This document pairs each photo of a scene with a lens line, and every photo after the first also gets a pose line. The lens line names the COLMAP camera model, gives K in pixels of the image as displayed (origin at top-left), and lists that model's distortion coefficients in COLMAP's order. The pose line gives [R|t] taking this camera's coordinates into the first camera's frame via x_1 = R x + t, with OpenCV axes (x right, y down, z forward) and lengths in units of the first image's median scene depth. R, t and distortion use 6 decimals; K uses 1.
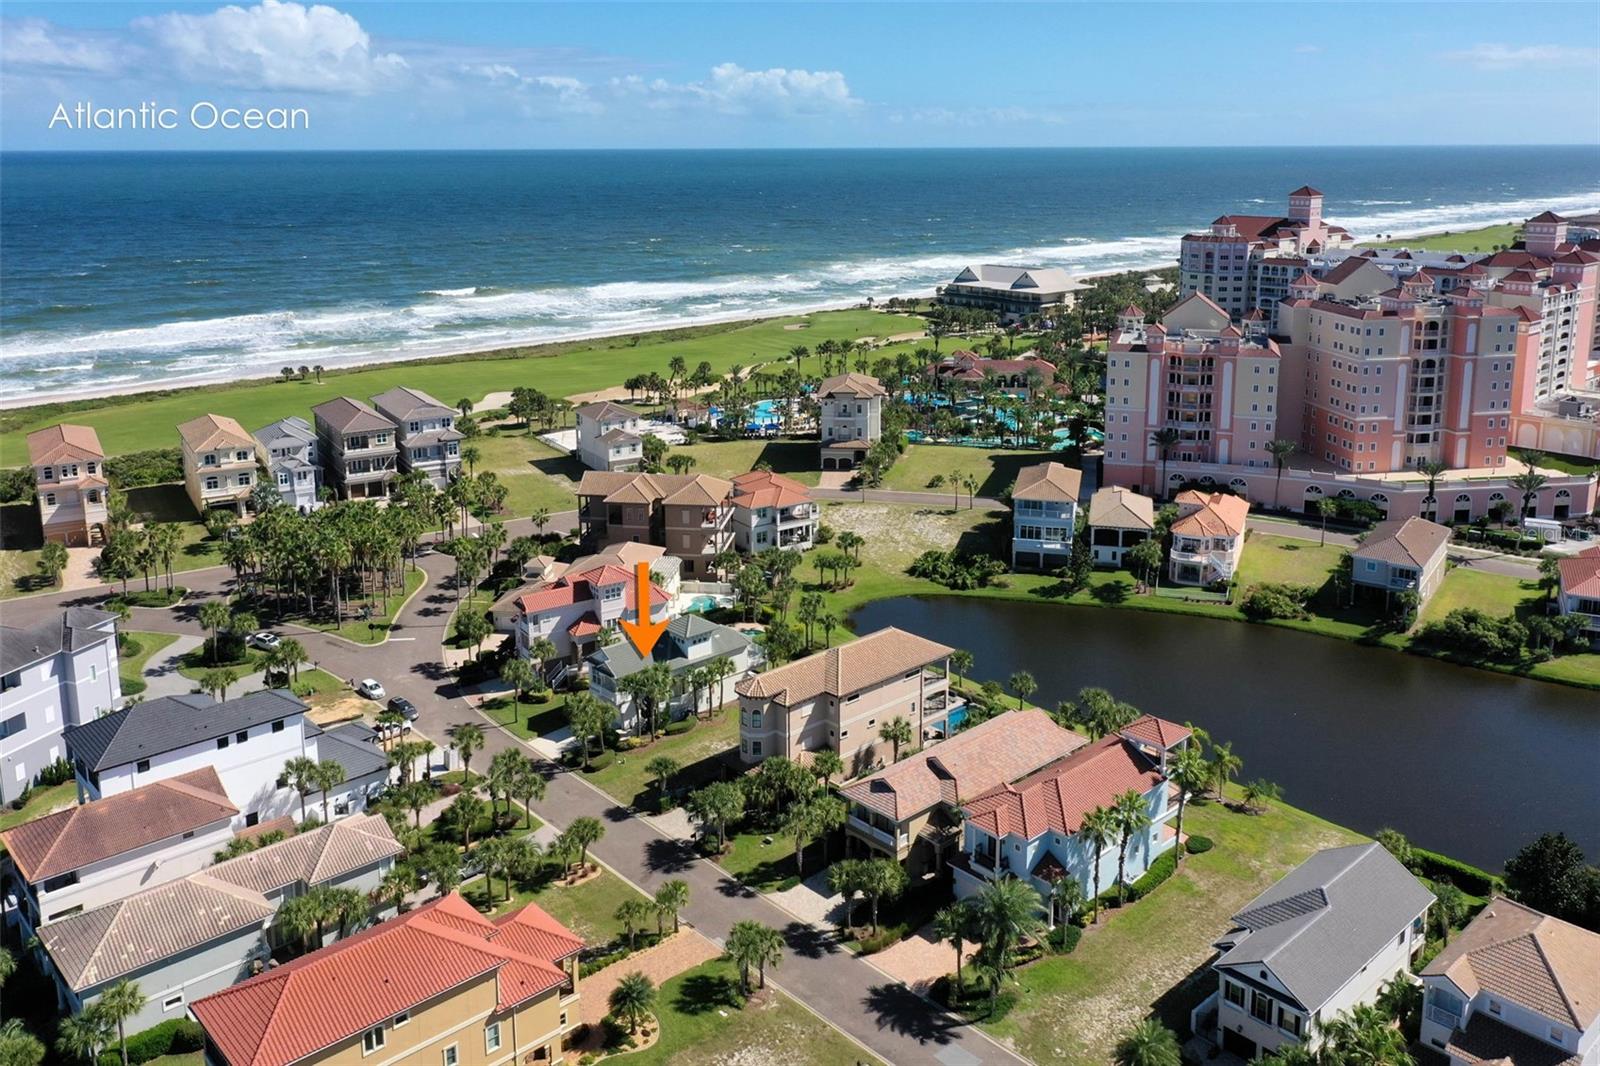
lens RADIAL K [[1293.8, 0, 795.2], [0, 1293.8, 358.5], [0, 0, 1]] dist [0.004076, -0.005150]
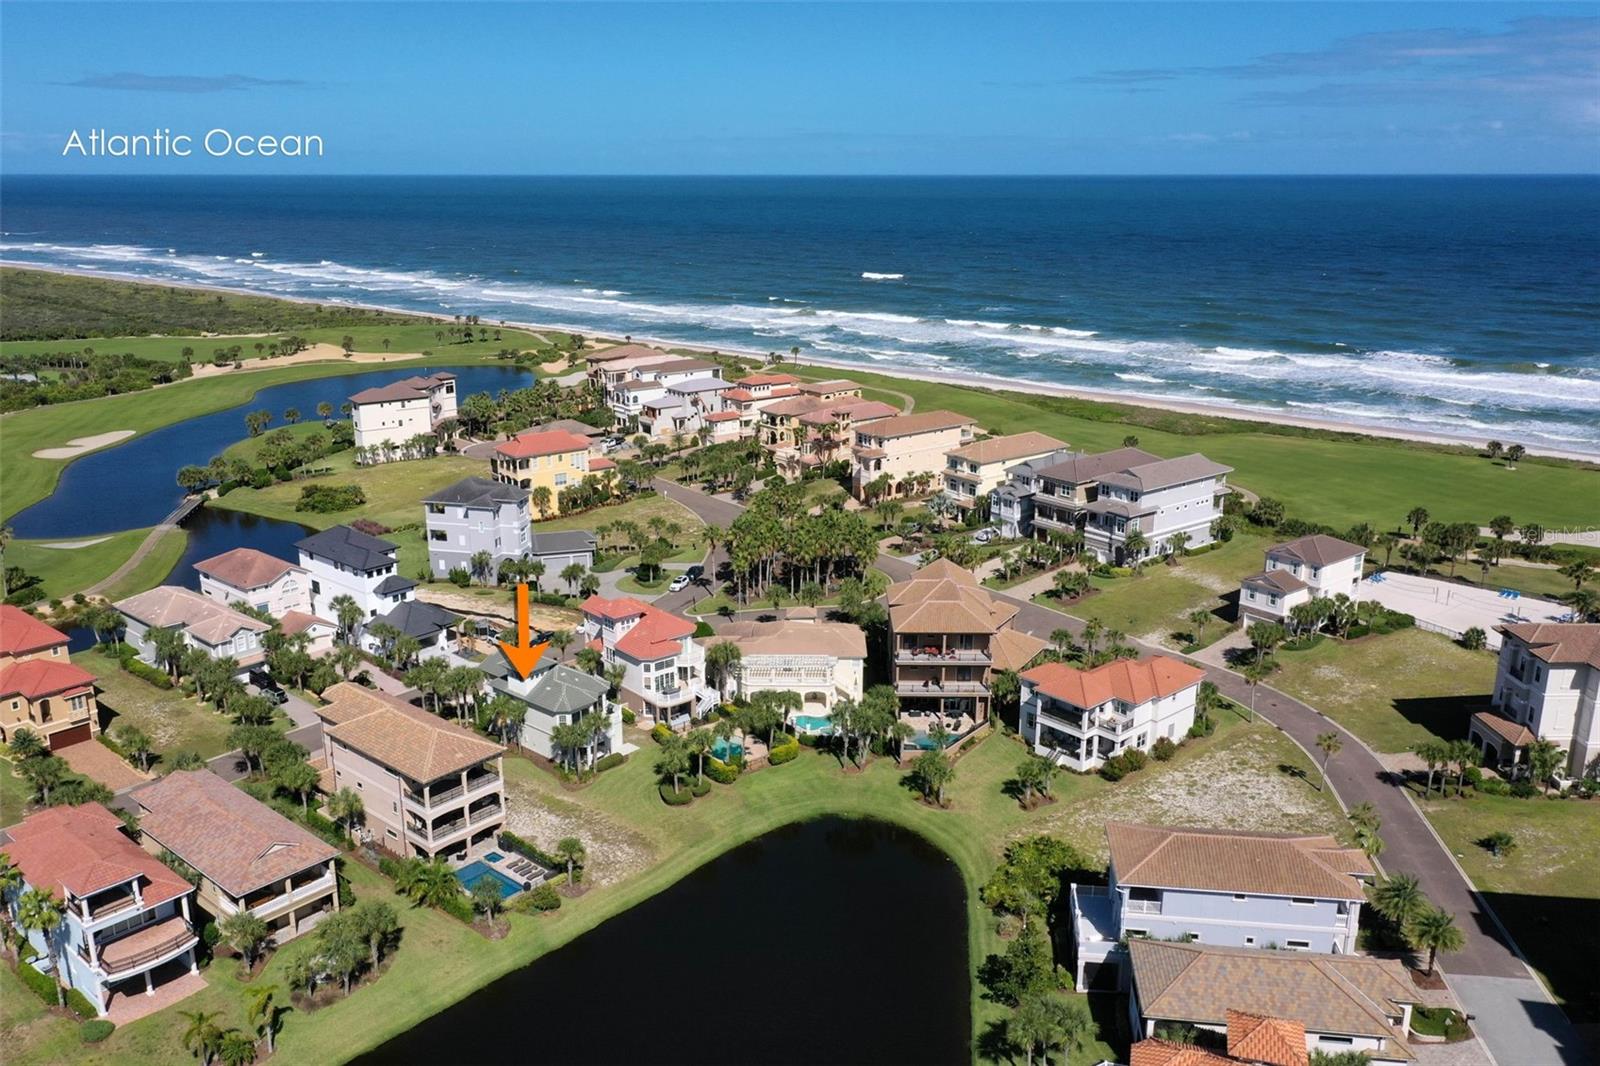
lens RADIAL K [[1277.7, 0, 800.0], [0, 1277.7, 533.0], [0, 0, 1]] dist [0.001544, 0.009293]
pose [[0.124087, 0.273843, -0.953736, 0.625321], [-0.161443, 0.953929, 0.252894, -0.127602], [0.979050, 0.122593, 0.162580, 0.740140]]
